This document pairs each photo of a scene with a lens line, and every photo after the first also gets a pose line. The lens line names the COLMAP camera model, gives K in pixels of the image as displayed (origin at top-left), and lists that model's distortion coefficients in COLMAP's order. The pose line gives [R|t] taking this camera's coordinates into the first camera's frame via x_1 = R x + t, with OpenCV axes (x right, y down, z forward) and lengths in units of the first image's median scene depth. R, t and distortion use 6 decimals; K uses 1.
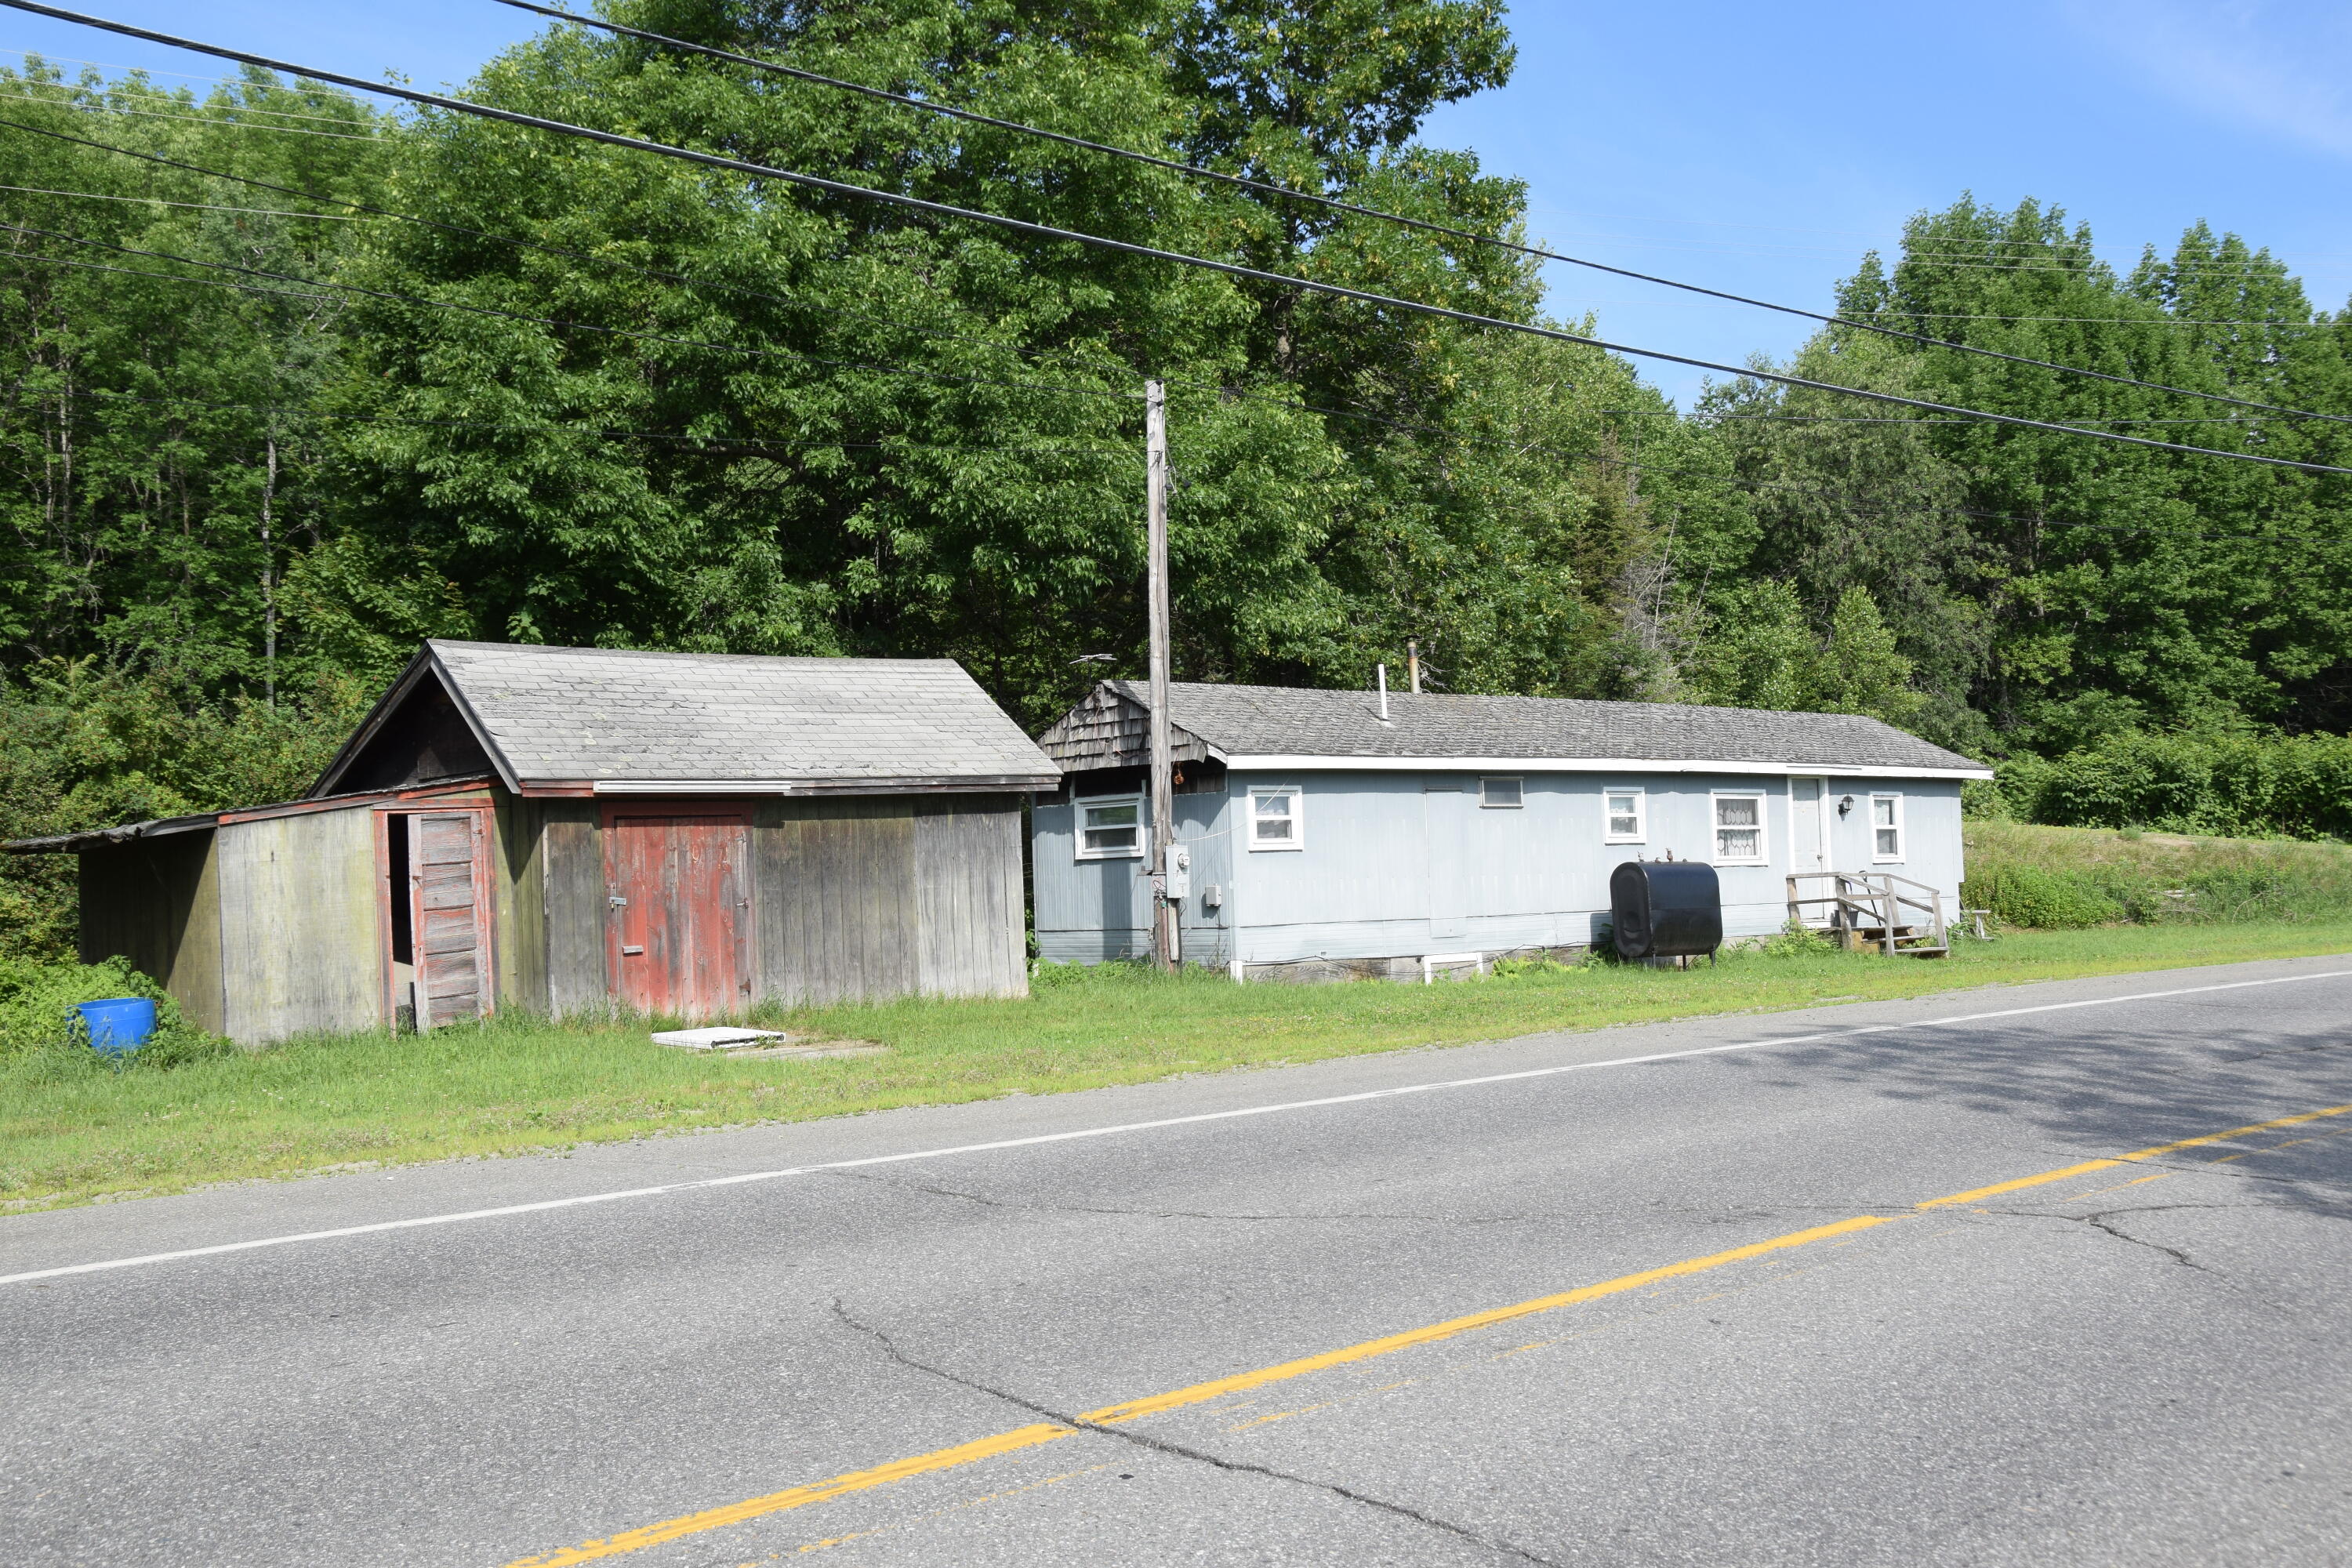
lens RADIAL K [[2398.9, 0, 1176.0], [0, 2398.9, 784.0], [0, 0, 1]] dist [-0.044190, 0.004490]
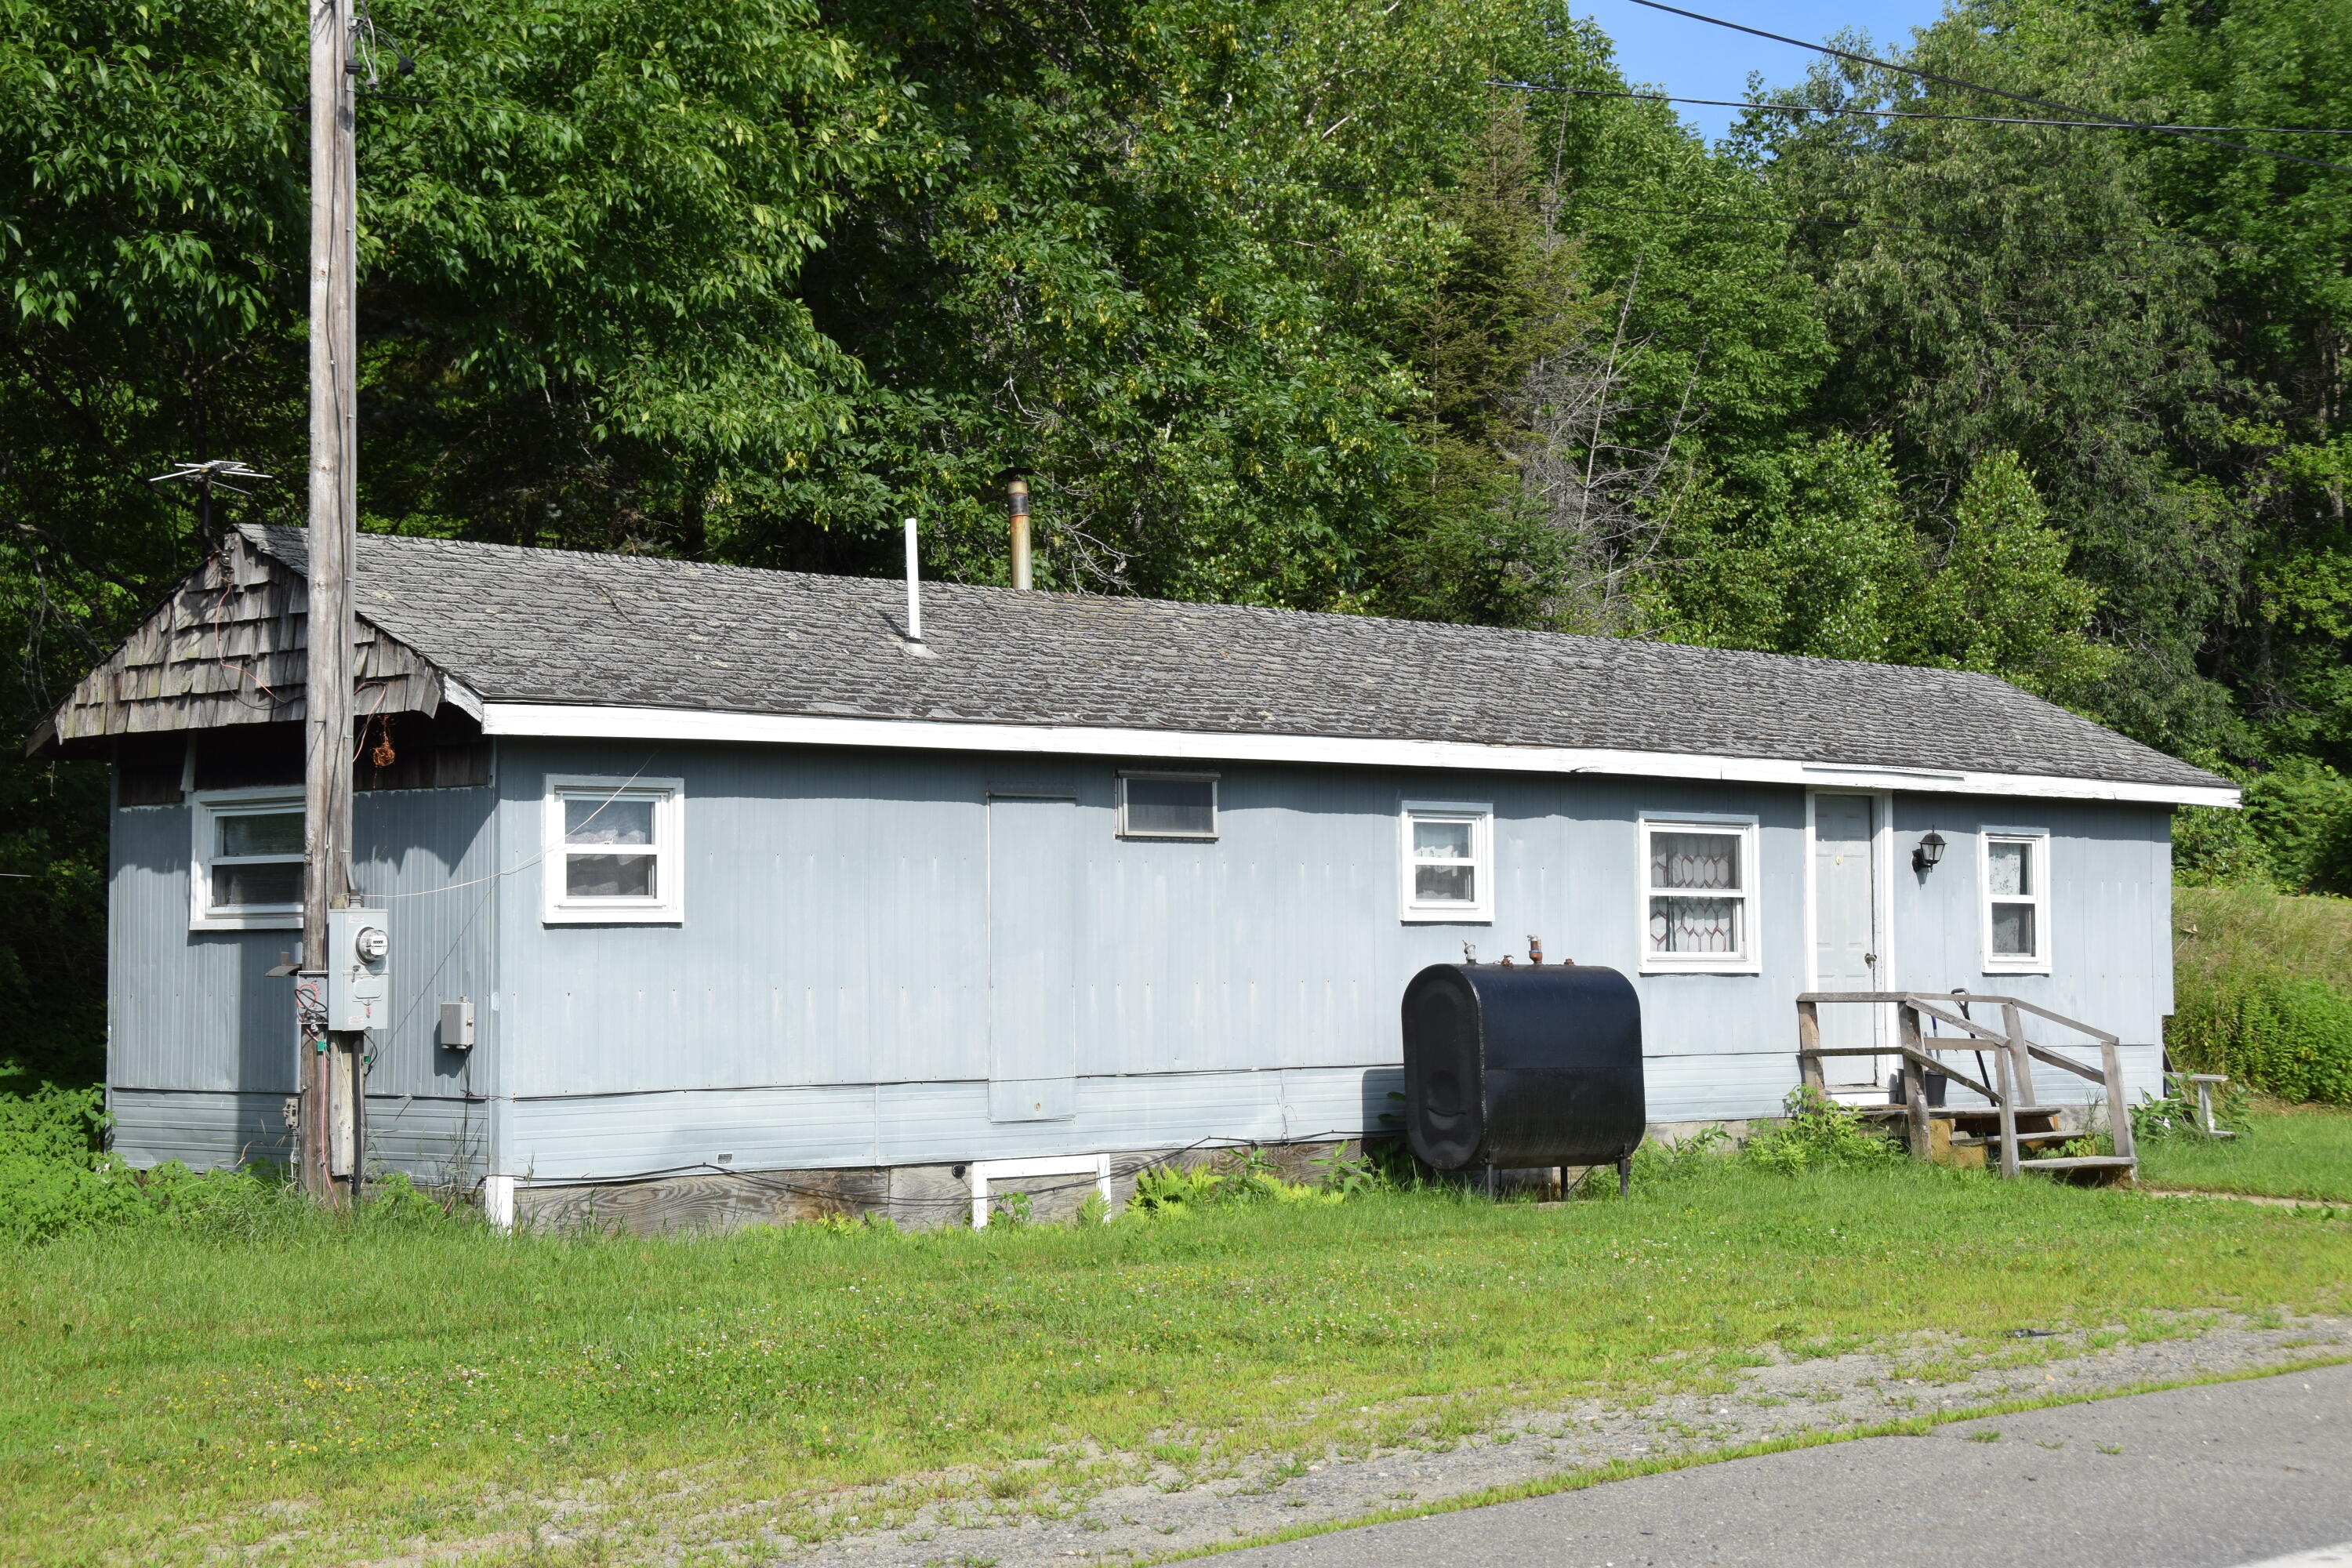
lens RADIAL K [[3808.2, 0, 1176.0], [0, 3808.2, 784.0], [0, 0, 1]] dist [0.250282, 0.098948]
pose [[0.997603, 0.029792, 0.062453, 0.078567], [-0.029927, 0.999551, 0.001223, -0.001501], [-0.062388, -0.003089, 0.998047, 0.230139]]
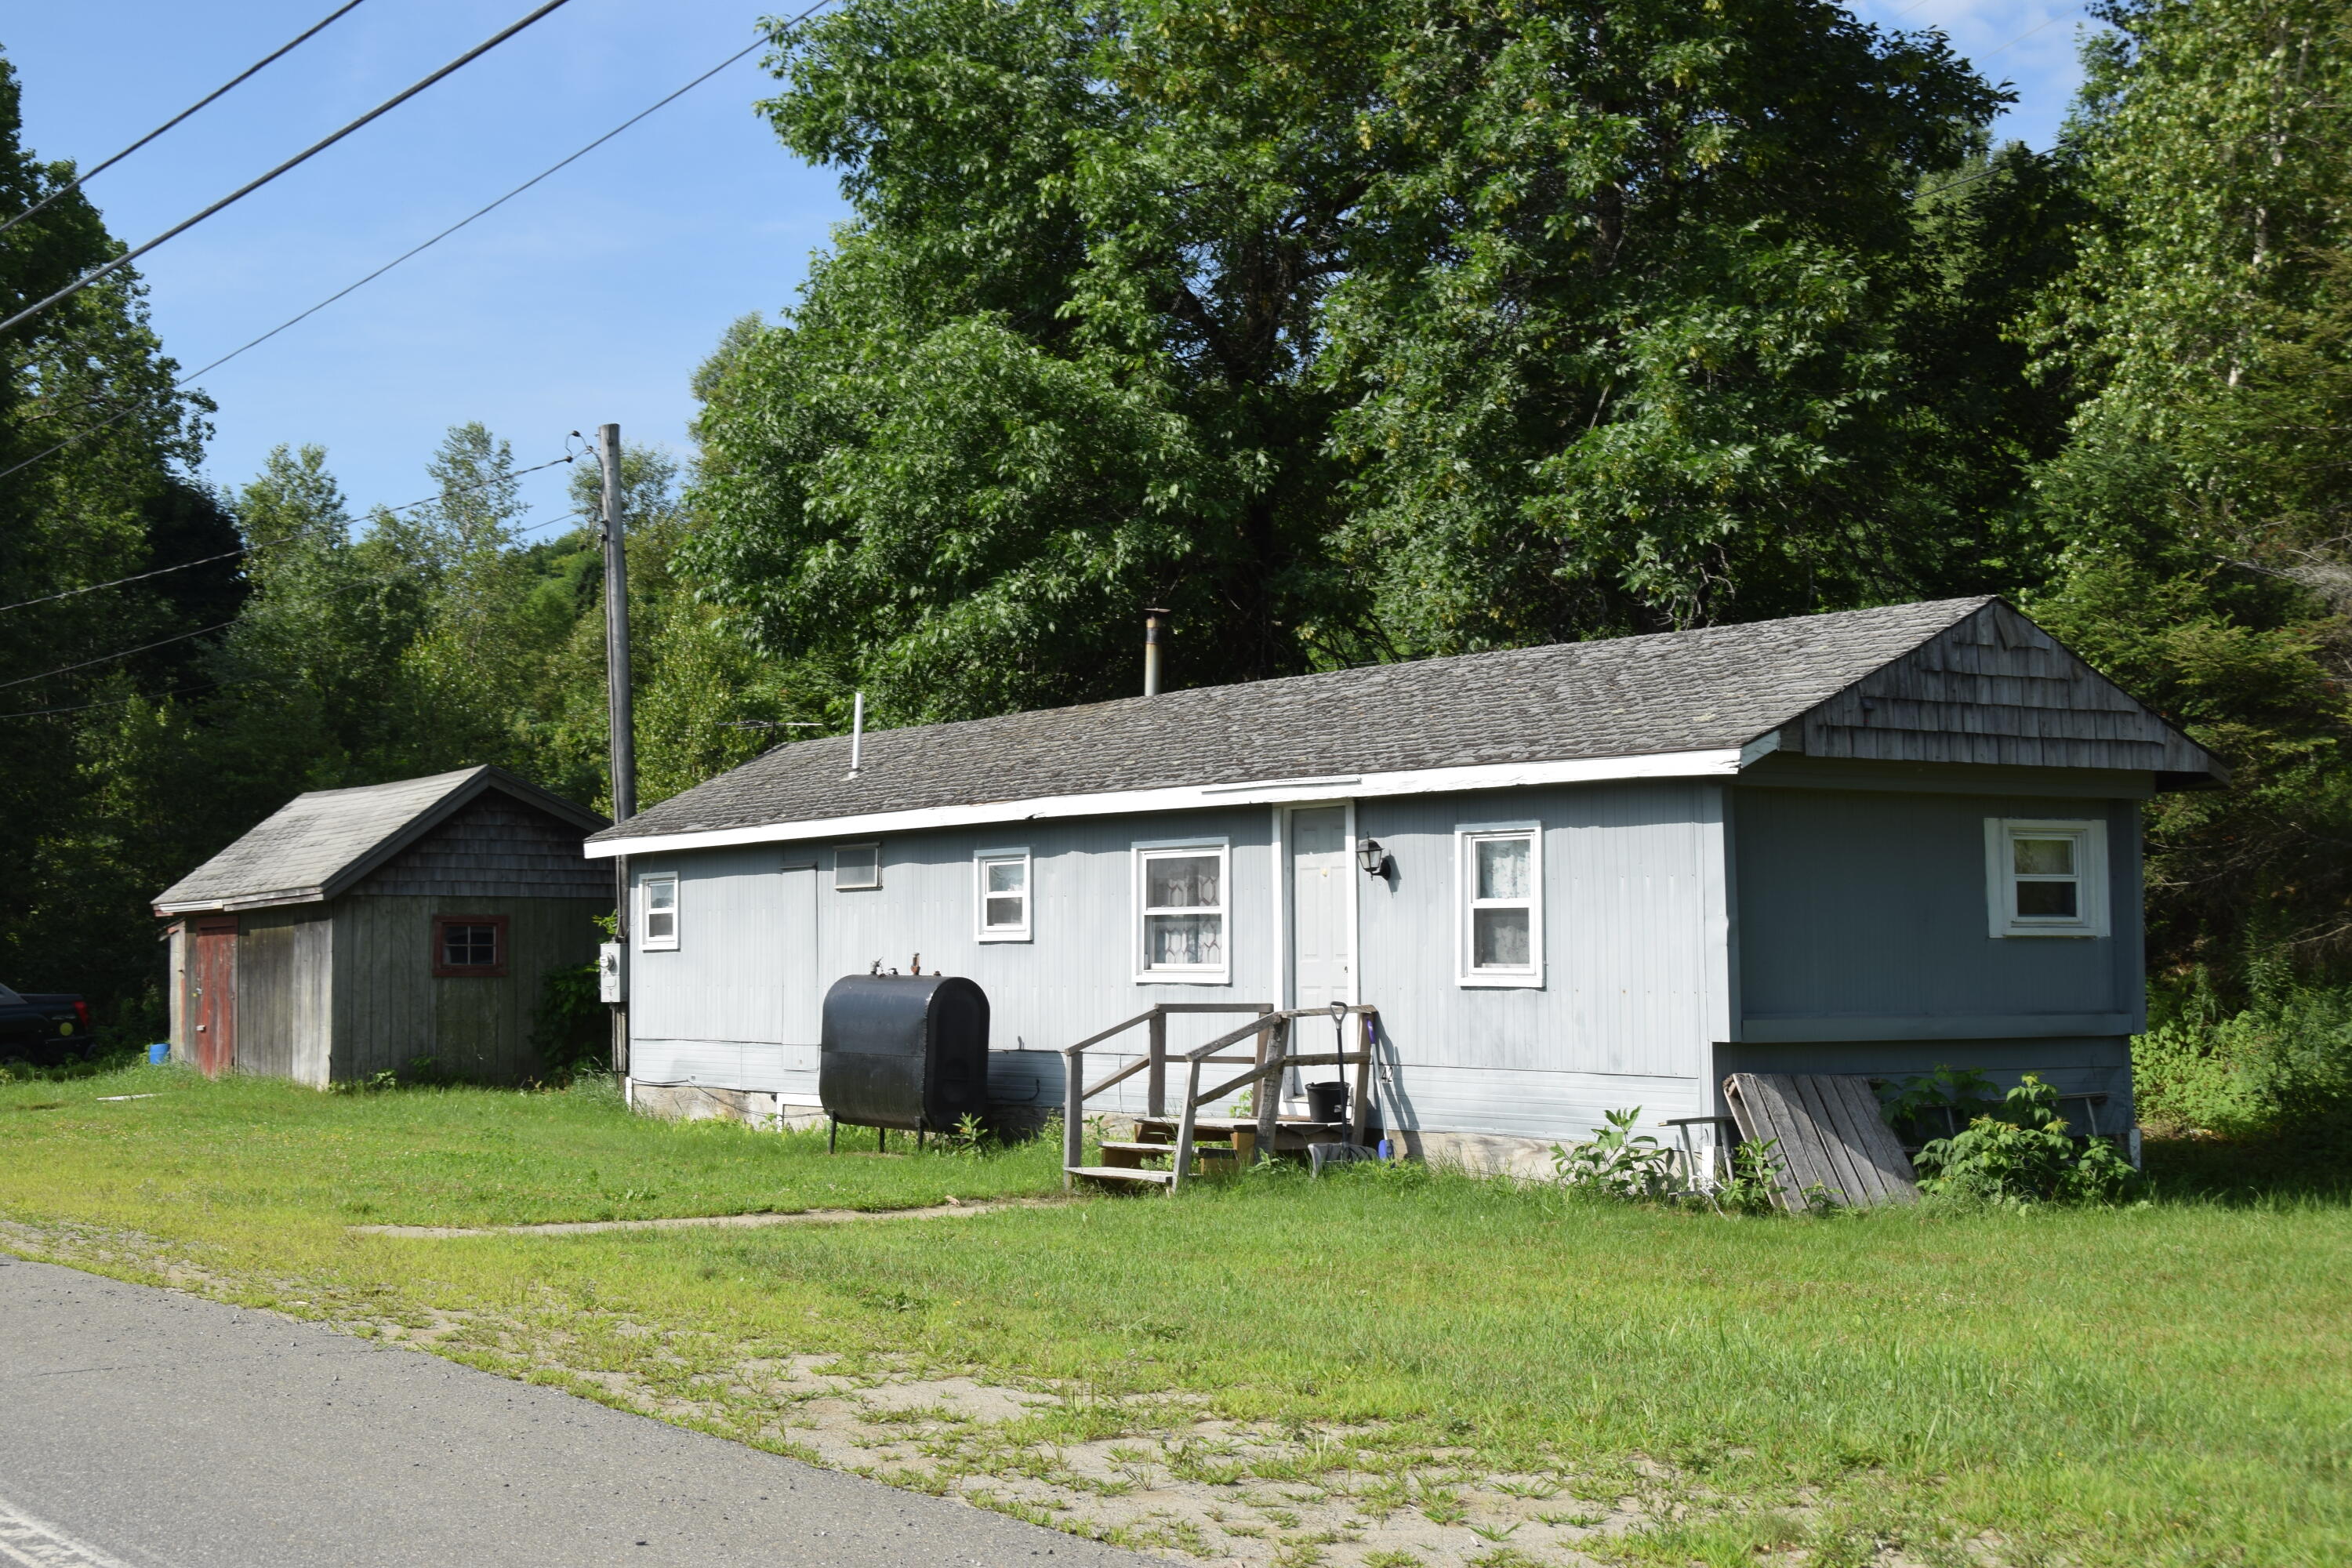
lens RADIAL K [[3274.7, 0, 1176.0], [0, 3274.7, 784.0], [0, 0, 1]] dist [0.331460, 0.002520]
pose [[-0.118246, -0.020600, -0.992771, 0.920838], [0.057854, 0.997944, -0.027598, 0.009446], [0.991298, -0.060699, -0.116811, 1.036284]]
